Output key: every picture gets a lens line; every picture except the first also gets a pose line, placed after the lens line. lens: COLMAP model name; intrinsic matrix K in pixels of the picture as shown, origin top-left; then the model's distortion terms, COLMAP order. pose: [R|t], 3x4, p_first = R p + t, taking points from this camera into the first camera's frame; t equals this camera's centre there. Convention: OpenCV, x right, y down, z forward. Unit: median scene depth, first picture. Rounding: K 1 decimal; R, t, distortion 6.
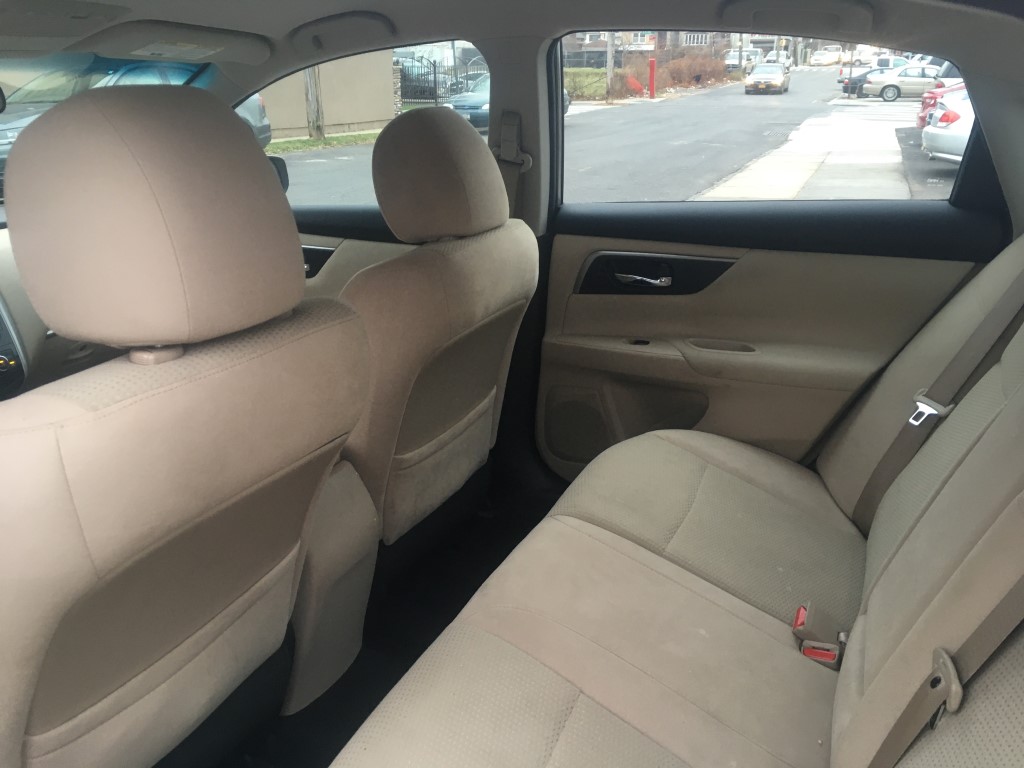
lens RADIAL K [[874.1, 0, 511.6], [0, 874.1, 383.8], [0, 0, 1]] dist [0.055037, -0.079244]
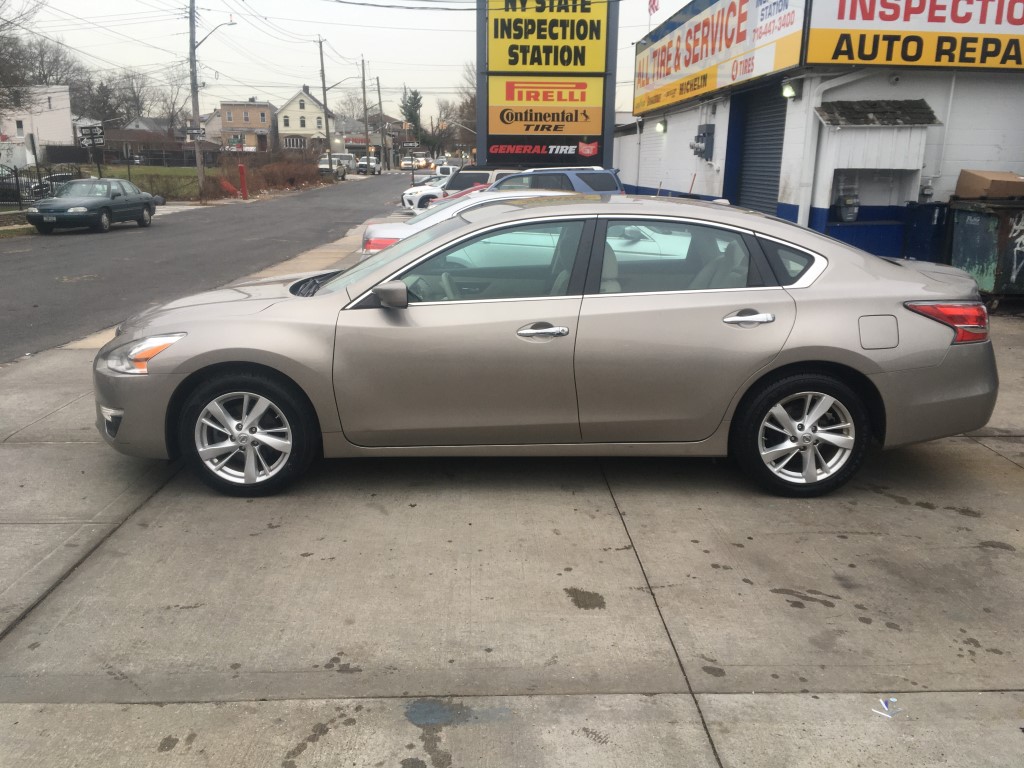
lens RADIAL K [[874.1, 0, 510.8], [0, 874.1, 385.9], [0, 0, 1]] dist [0.055037, -0.079244]
pose [[0.914049, -0.084575, 0.396689, 0.007754], [0.123932, 0.989482, -0.074603, 0.026545], [-0.386207, 0.117353, 0.914917, -0.097698]]
